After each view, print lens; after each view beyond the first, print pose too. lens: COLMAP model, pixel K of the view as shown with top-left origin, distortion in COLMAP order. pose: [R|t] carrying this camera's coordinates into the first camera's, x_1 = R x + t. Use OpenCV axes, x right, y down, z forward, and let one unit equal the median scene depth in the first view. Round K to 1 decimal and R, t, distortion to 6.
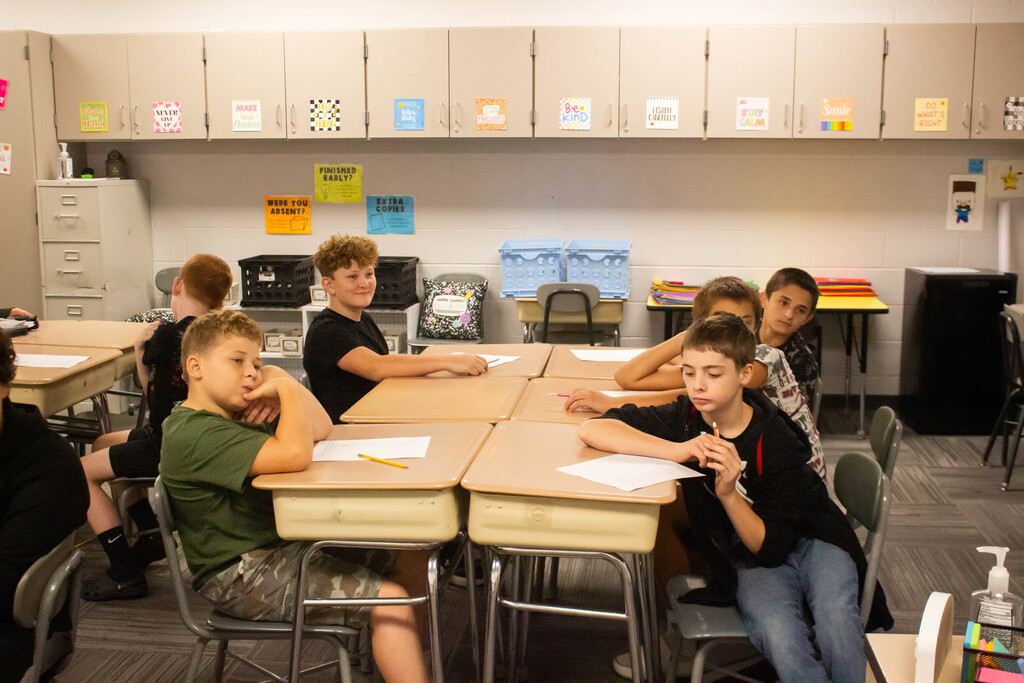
lens RADIAL K [[1178.5, 0, 512.6], [0, 1178.5, 397.2], [0, 0, 1]] dist [-0.069217, 0.039757]
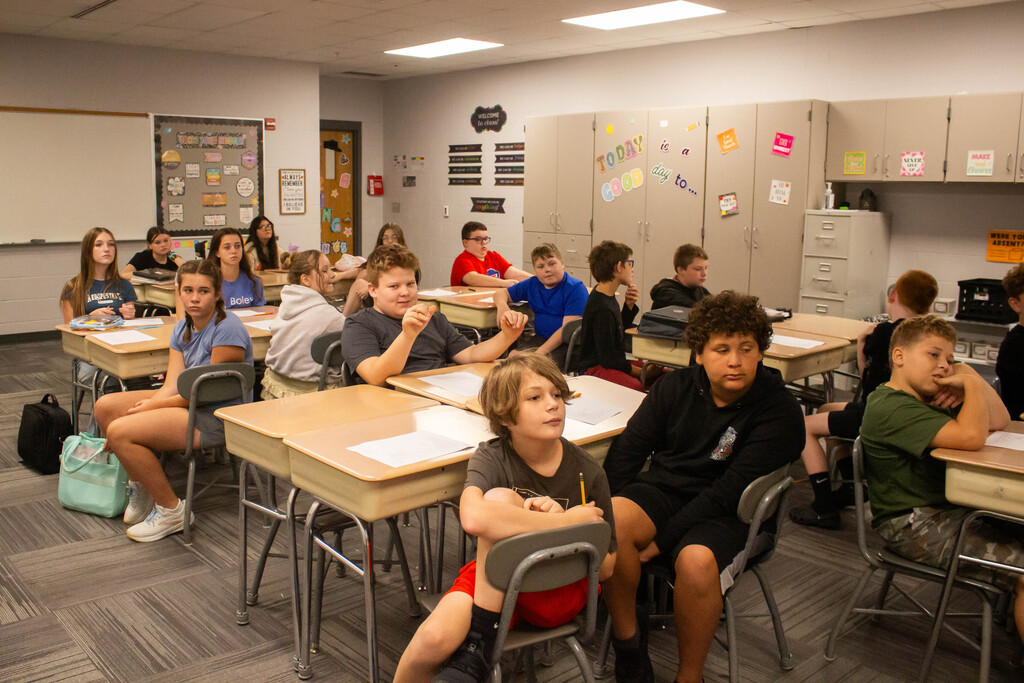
lens RADIAL K [[924.0, 0, 467.2], [0, 924.0, 341.4], [0, 0, 1]] dist [-0.182456, 0.149484]
pose [[0.736679, 0.111087, -0.667056, 0.019243], [-0.137587, 0.990405, 0.012987, 0.006417], [0.662098, 0.082210, 0.744895, -0.026379]]
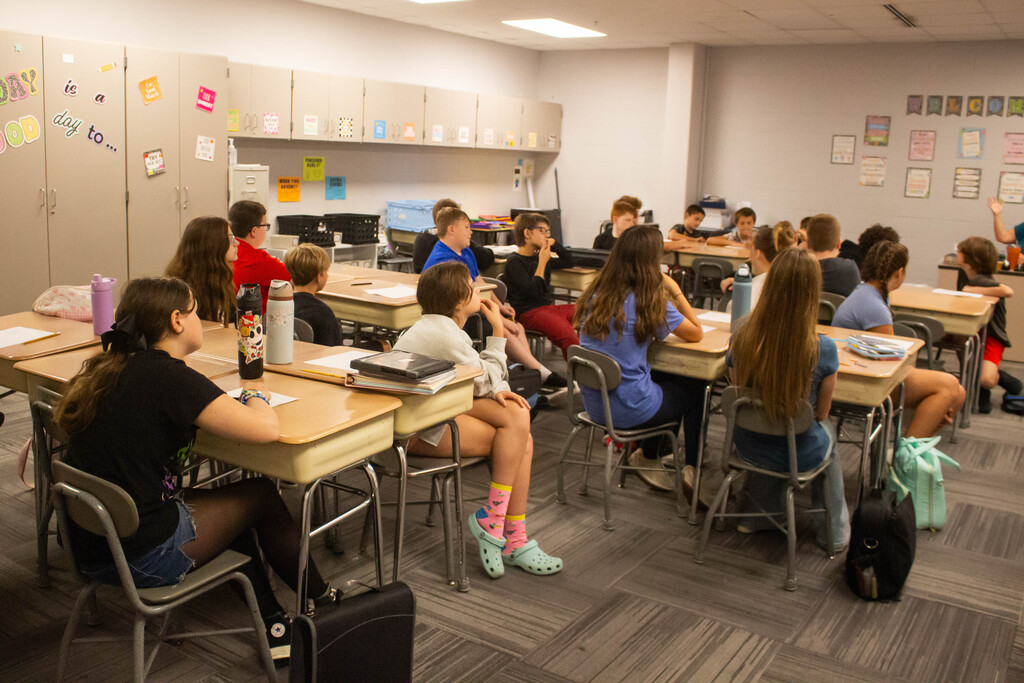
lens RADIAL K [[924.0, 0, 467.2], [0, 924.0, 341.4], [0, 0, 1]] dist [-0.182456, 0.149484]
pose [[0.482159, -0.155744, 0.862129, -2.577991], [0.134711, 0.985548, 0.102700, -0.117430], [-0.865665, 0.066621, 0.496171, 0.521503]]
